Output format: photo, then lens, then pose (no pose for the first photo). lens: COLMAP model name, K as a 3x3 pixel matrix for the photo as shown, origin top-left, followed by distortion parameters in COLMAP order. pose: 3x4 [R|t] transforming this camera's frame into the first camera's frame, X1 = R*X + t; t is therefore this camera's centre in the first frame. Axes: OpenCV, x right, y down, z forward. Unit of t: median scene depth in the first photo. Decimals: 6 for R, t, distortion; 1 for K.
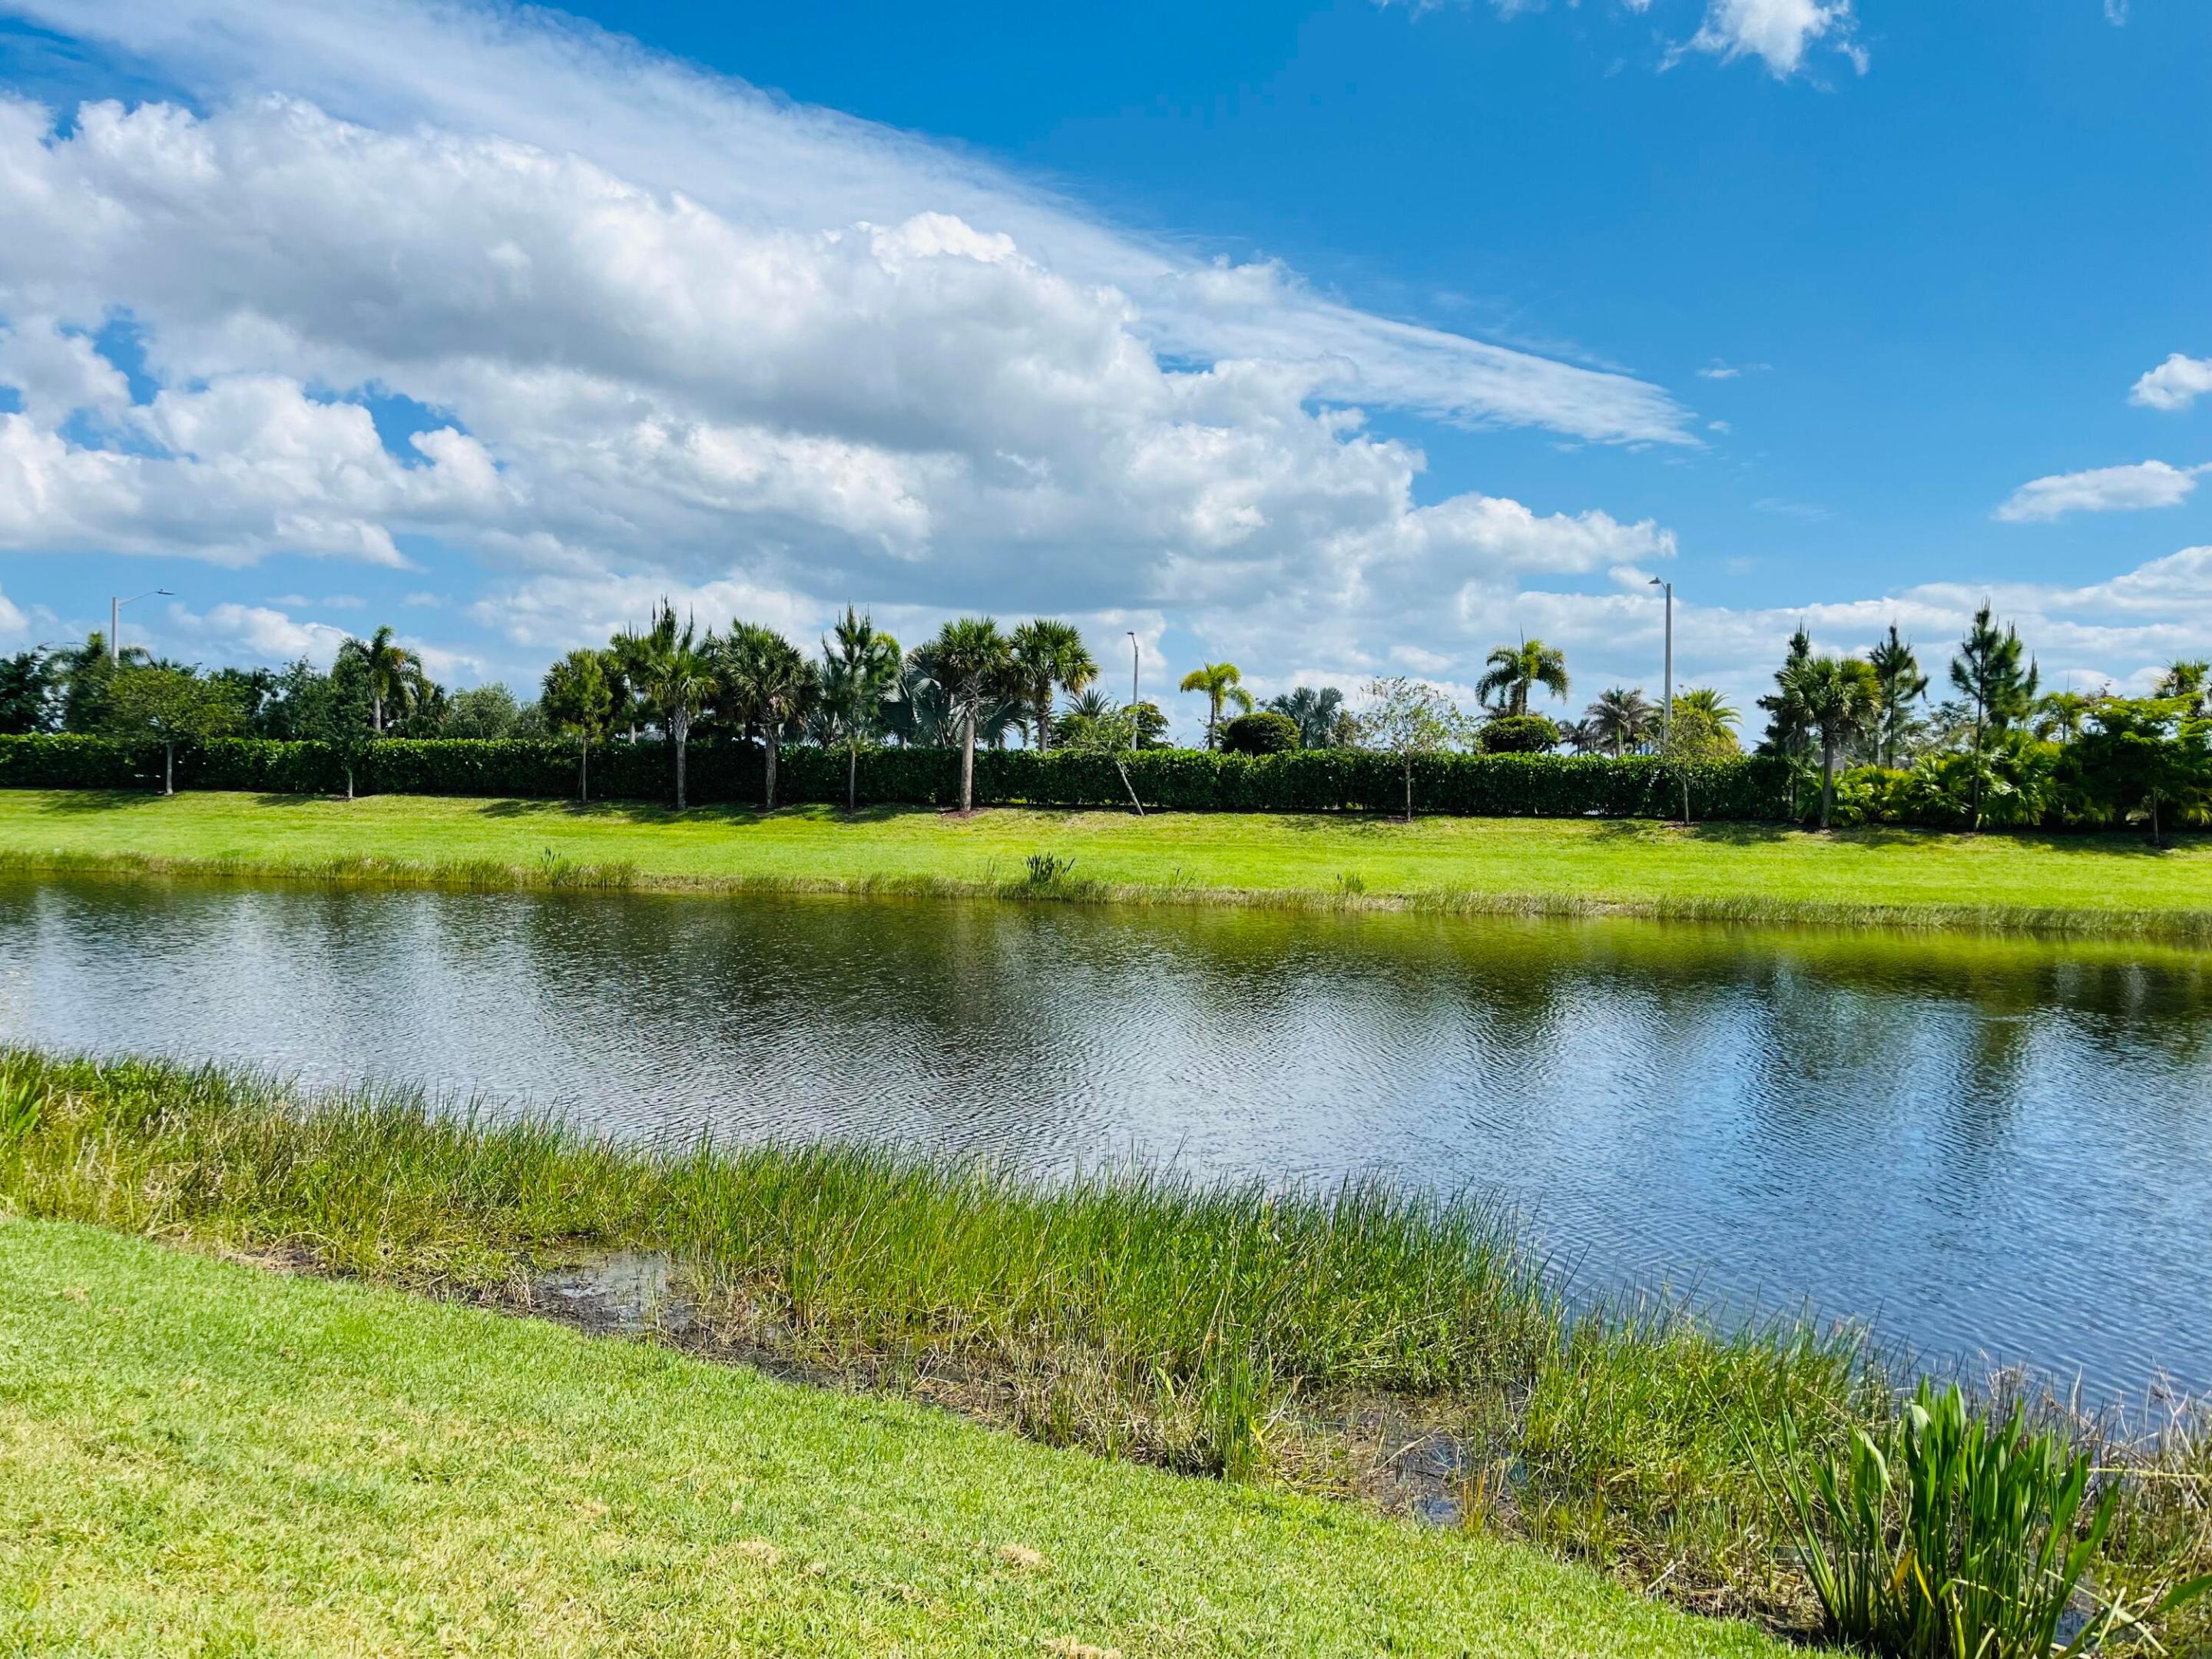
lens RADIAL K [[1693.5, 0, 1094.3], [0, 1693.5, 851.1], [0, 0, 1]] dist [0.077506, -0.087418]
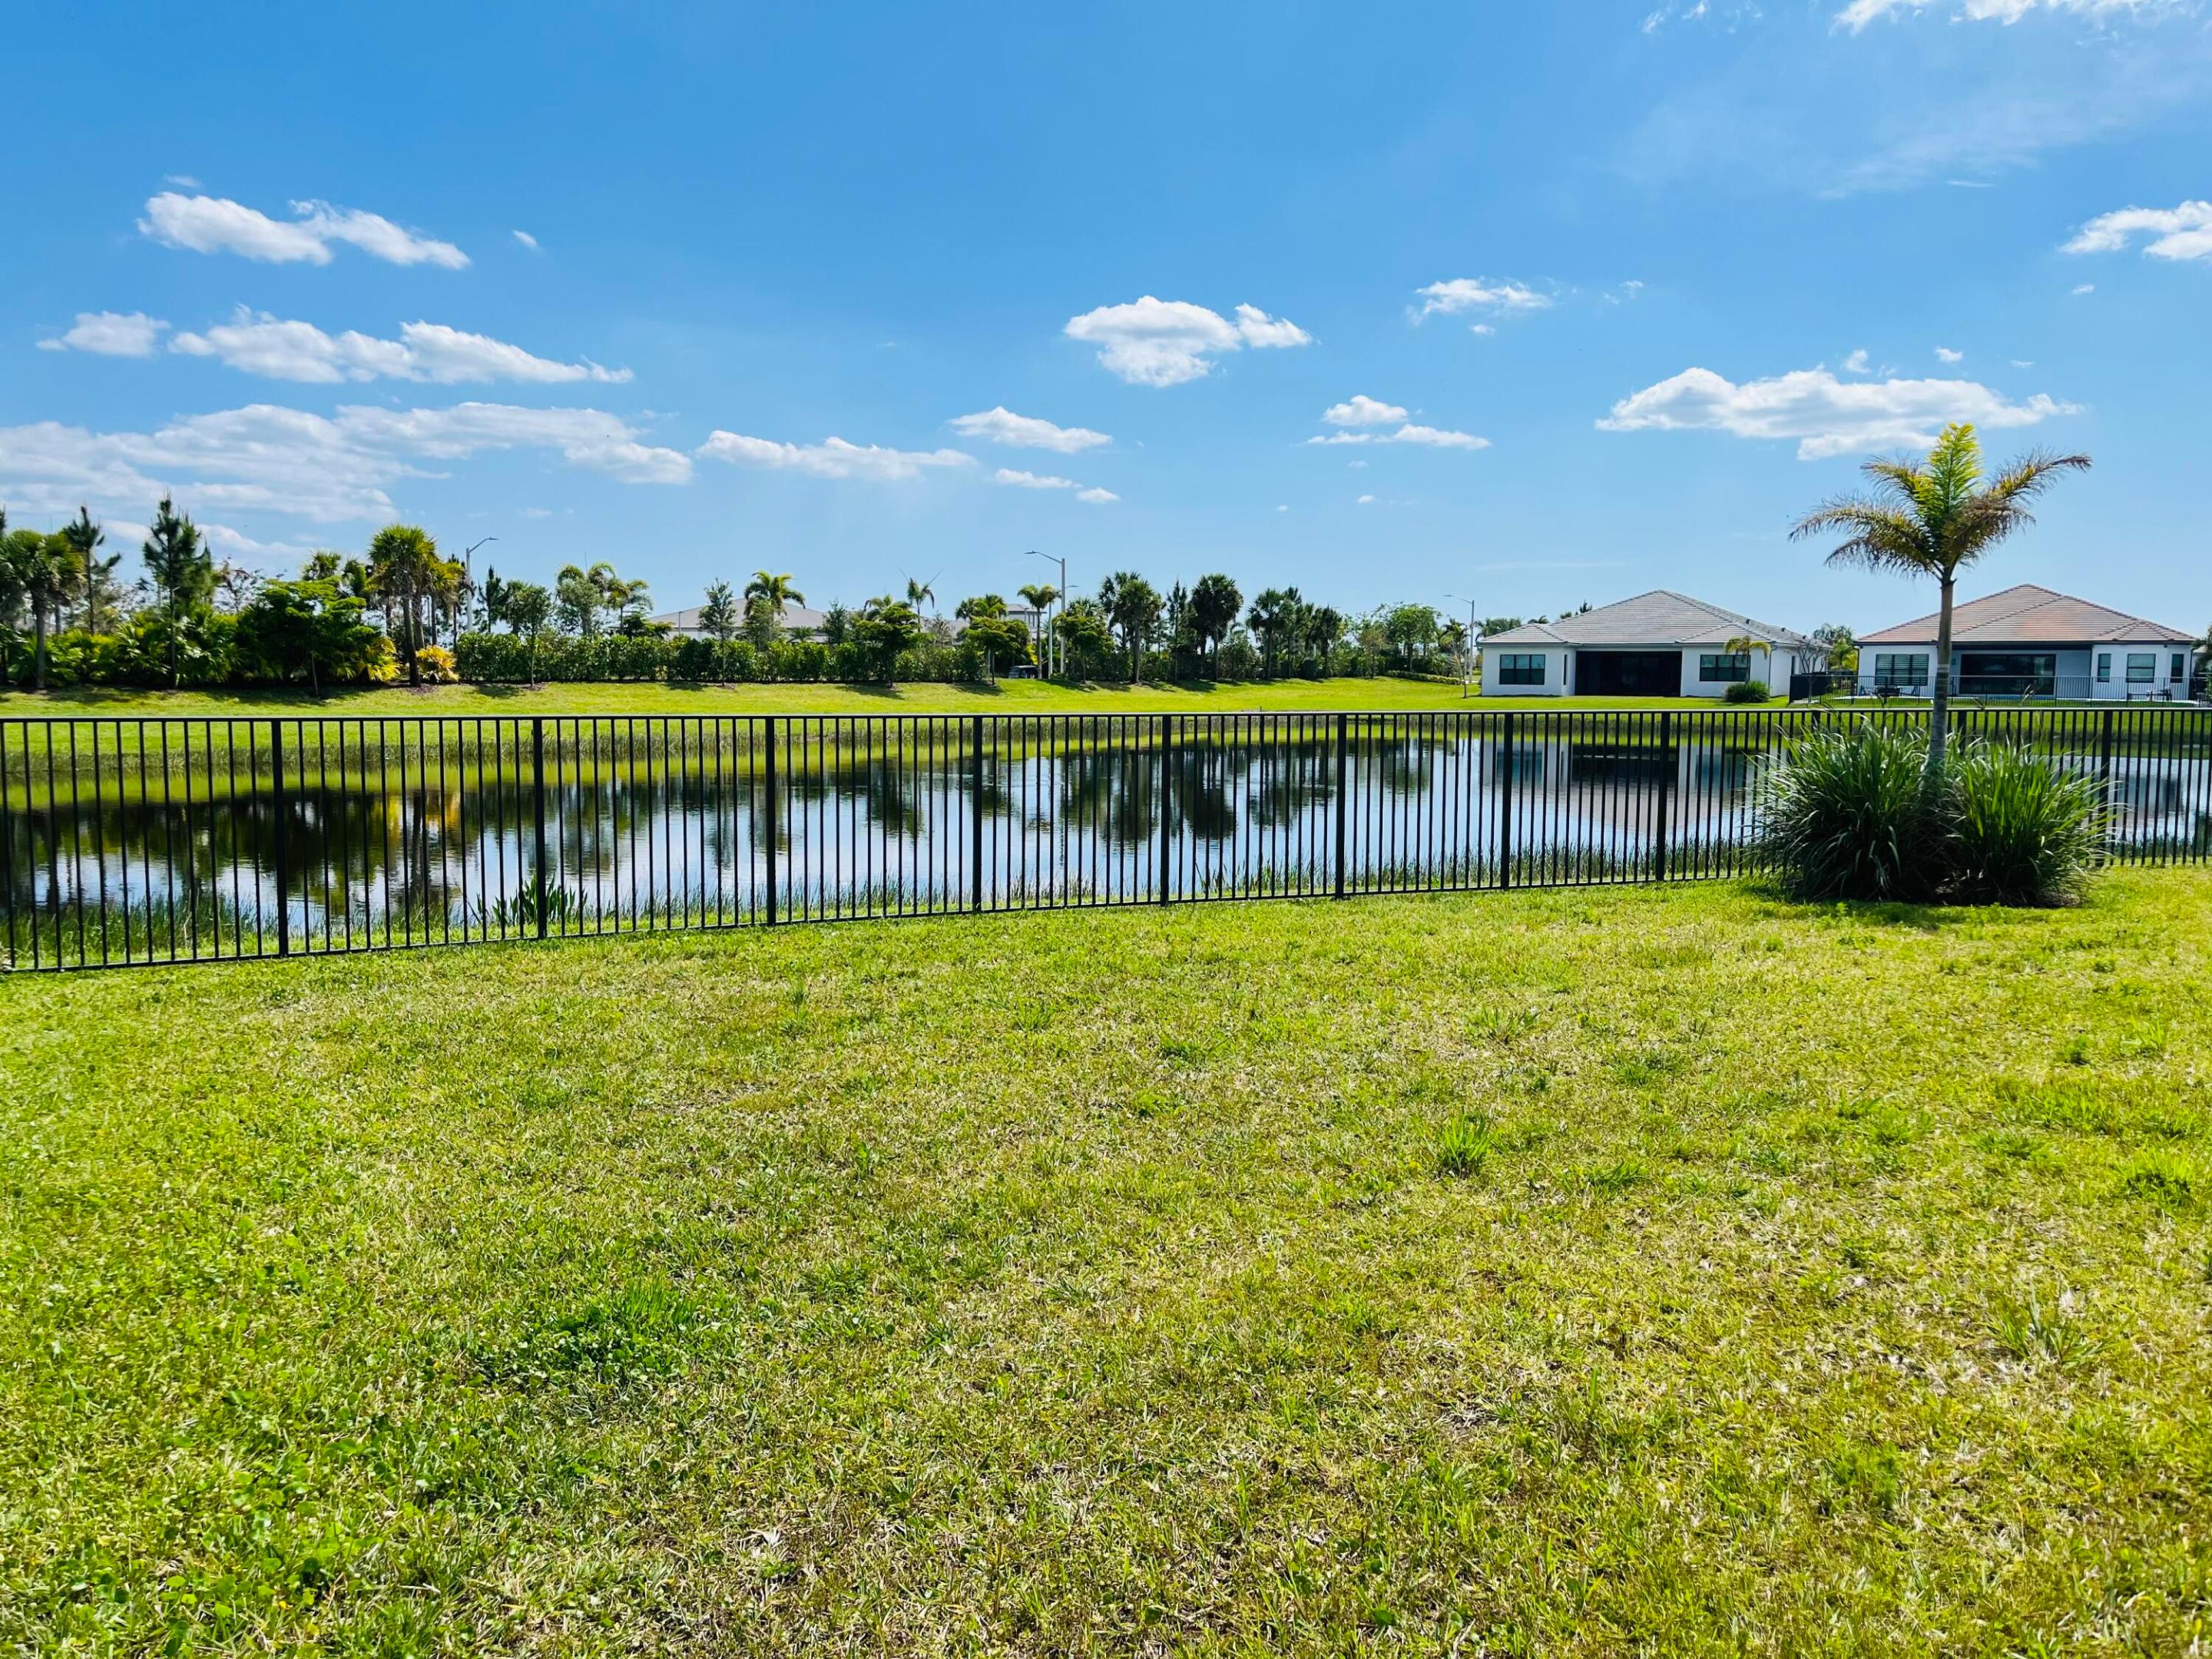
lens RADIAL K [[1693.5, 0, 1089.6], [0, 1693.5, 838.6], [0, 0, 1]] dist [0.077506, -0.087418]
pose [[0.522134, -0.099721, 0.847013, -0.171063], [0.033351, 0.994769, 0.096558, -0.002096], [-0.852211, -0.022168, 0.522729, -0.157767]]
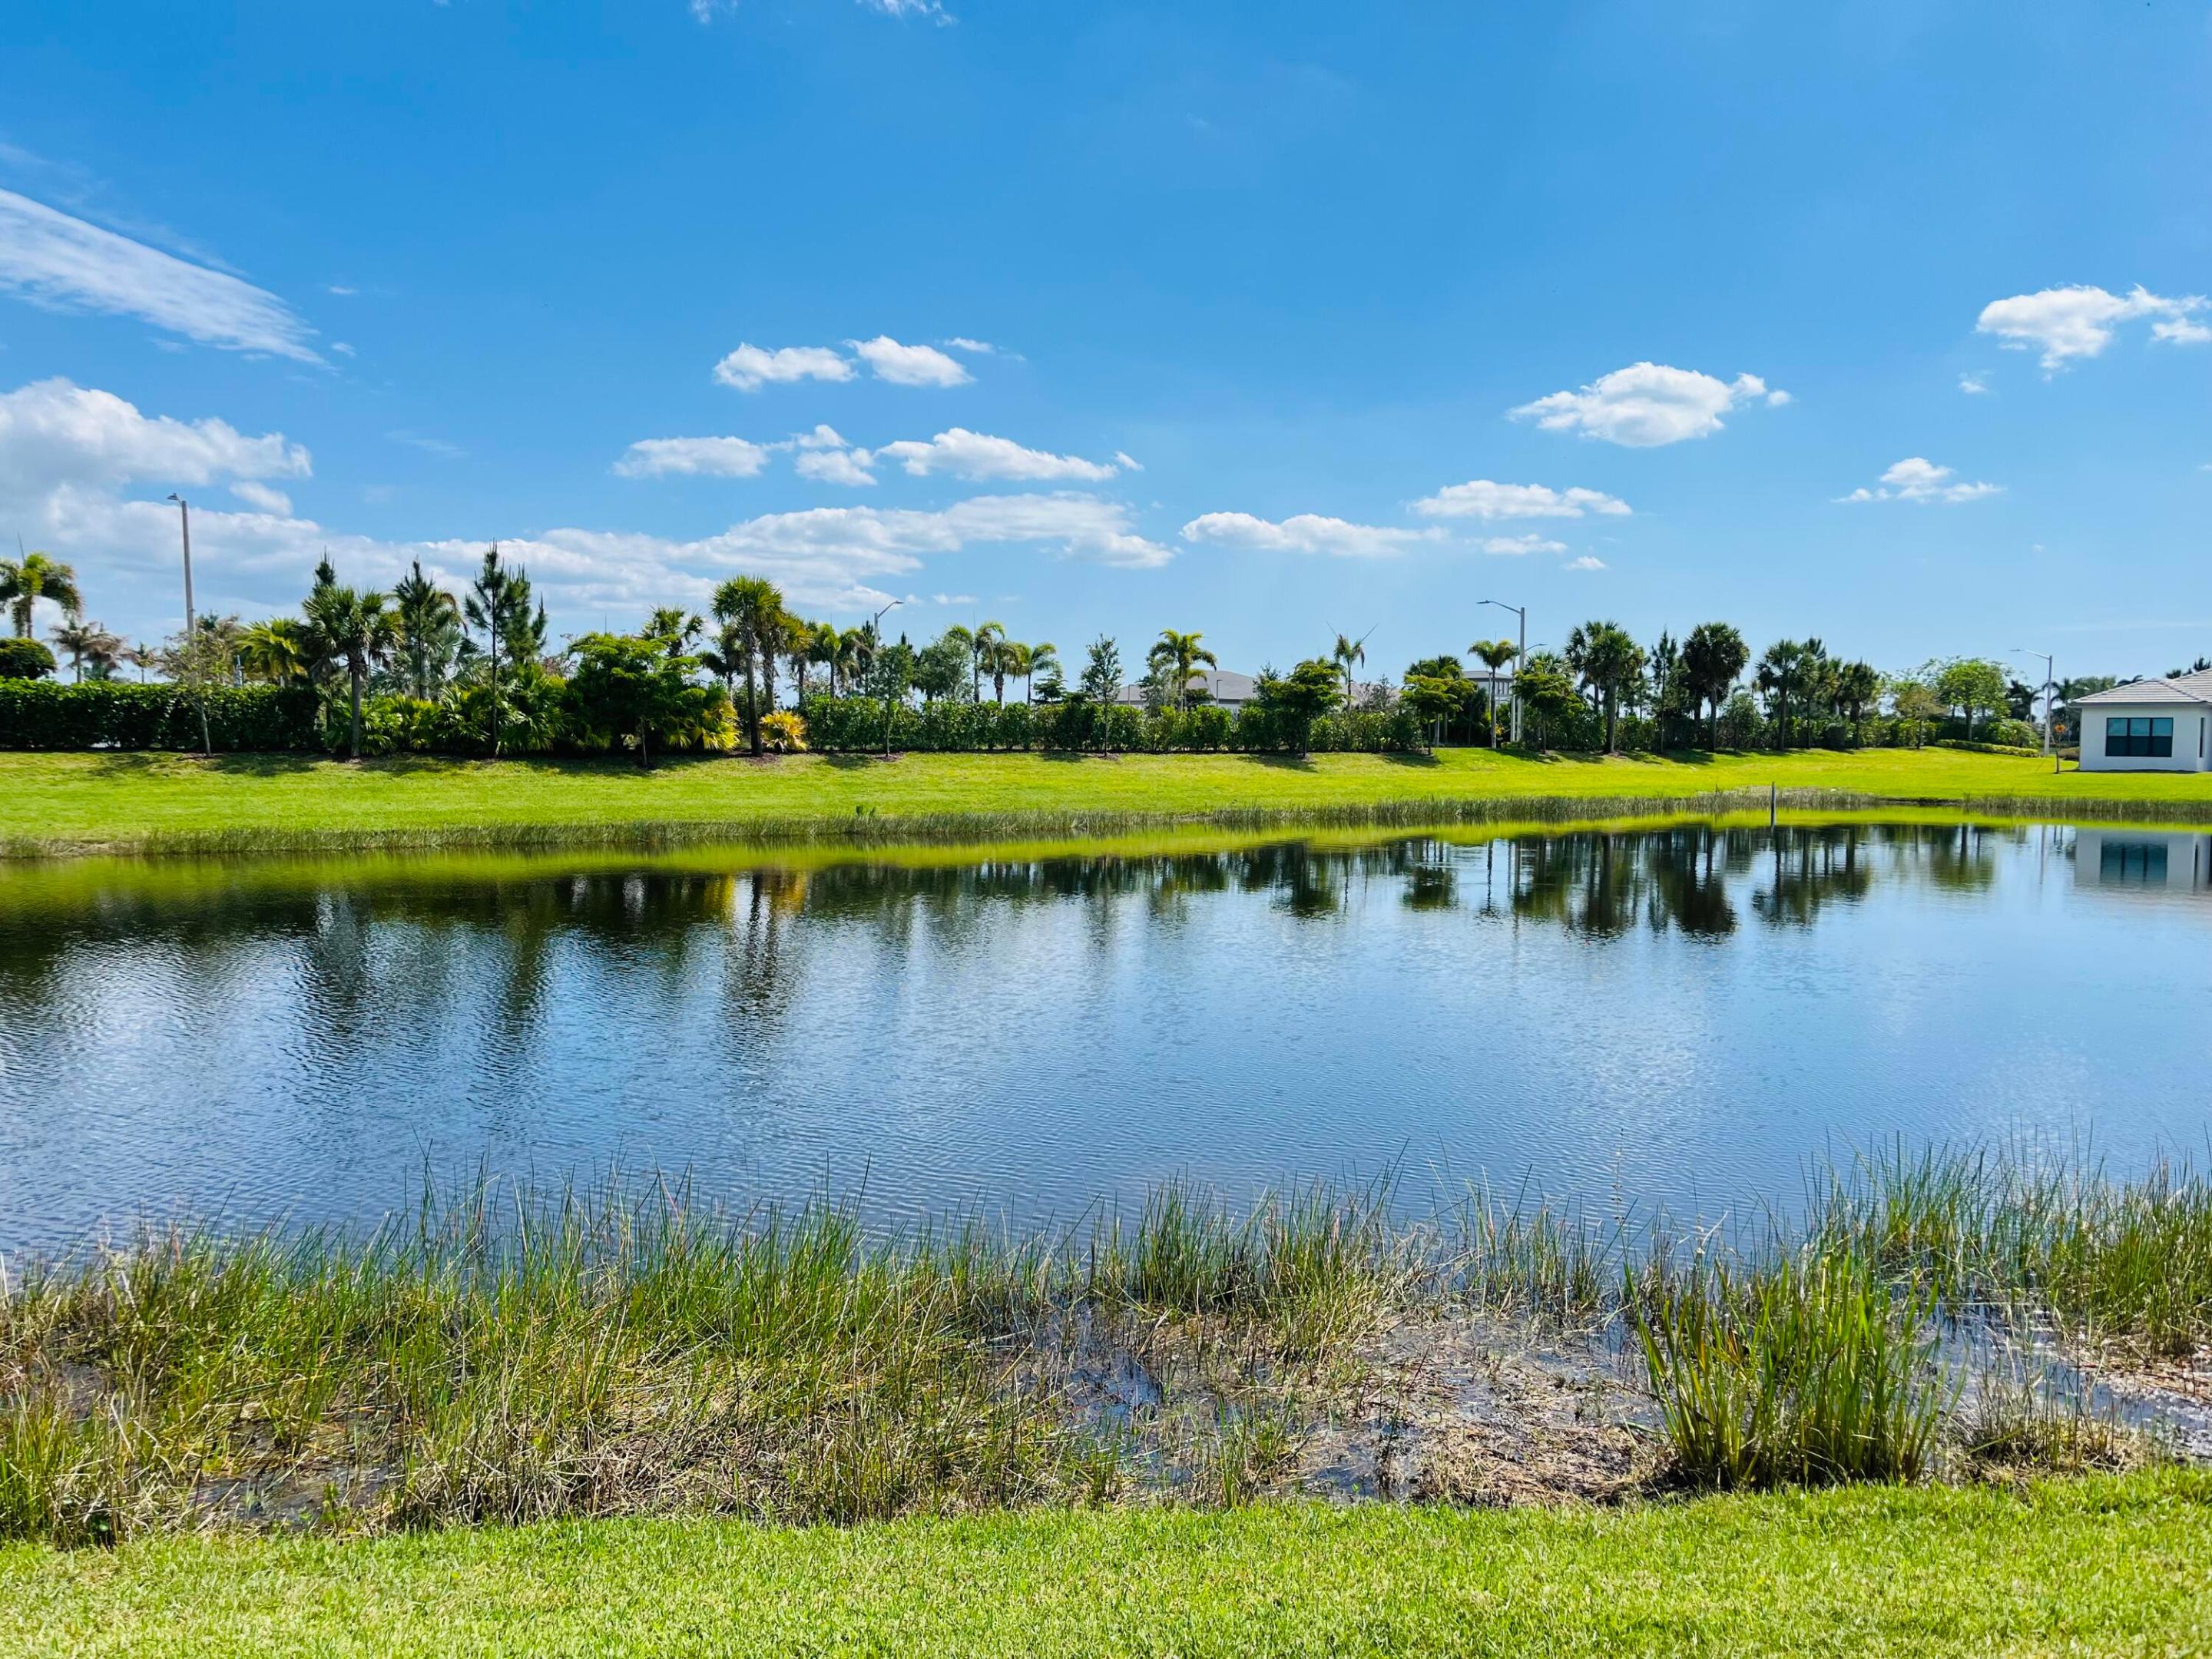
lens RADIAL K [[1693.5, 0, 1087.3], [0, 1693.5, 833.9], [0, 0, 1]] dist [0.077506, -0.087418]
pose [[0.735515, -0.051095, 0.675579, 0.058736], [0.031893, 0.998658, 0.040807, 0.004270], [-0.676758, -0.008468, 0.736157, -0.040477]]
